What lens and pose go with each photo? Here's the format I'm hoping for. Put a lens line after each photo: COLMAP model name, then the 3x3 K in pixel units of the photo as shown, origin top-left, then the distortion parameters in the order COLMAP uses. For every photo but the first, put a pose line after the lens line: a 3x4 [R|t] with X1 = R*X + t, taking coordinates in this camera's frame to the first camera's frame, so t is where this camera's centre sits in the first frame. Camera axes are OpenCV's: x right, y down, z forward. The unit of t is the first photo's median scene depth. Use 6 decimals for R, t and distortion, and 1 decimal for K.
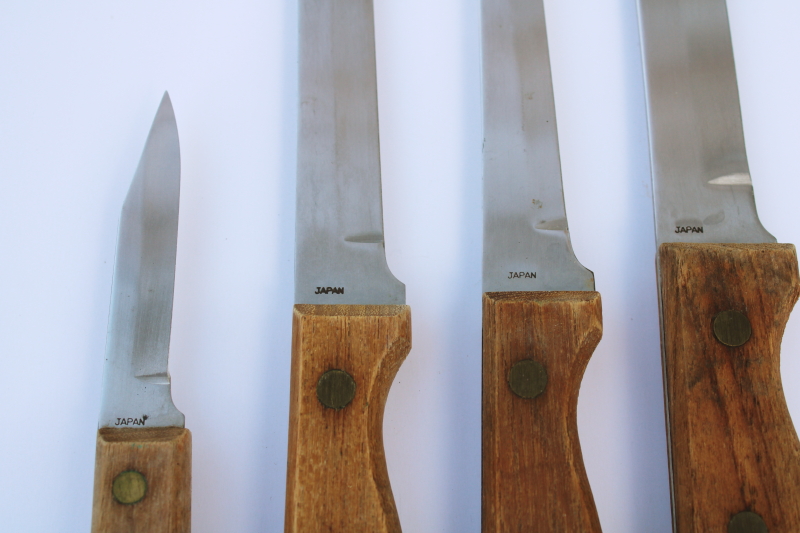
lens RADIAL K [[1251.3, 0, 400.0], [0, 1251.3, 266.5], [0, 0, 1]] dist [-0.031798, 0.183678]
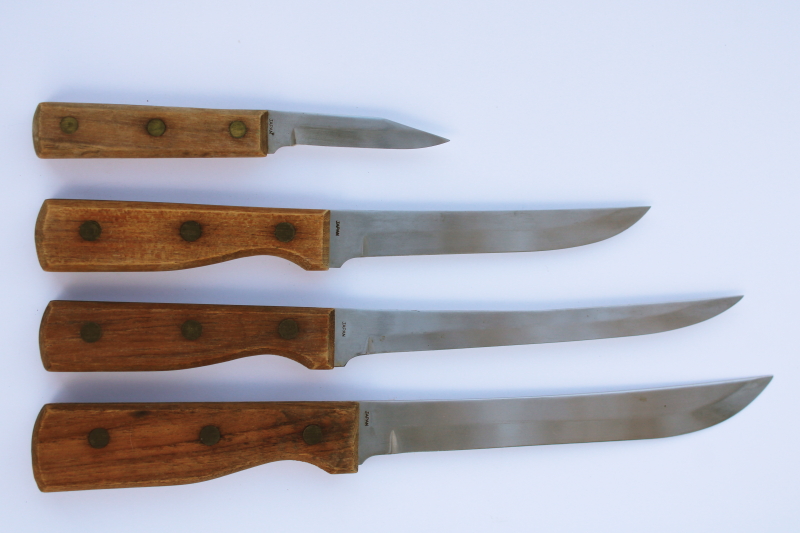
lens RADIAL K [[1251.3, 0, 400.0], [0, 1251.3, 266.5], [0, 0, 1]] dist [-0.031798, 0.183678]
pose [[-0.020813, 0.999698, 0.013093, -0.026452], [-0.999267, -0.021221, 0.031852, -0.146443], [0.032120, -0.012420, 0.999407, -0.963235]]
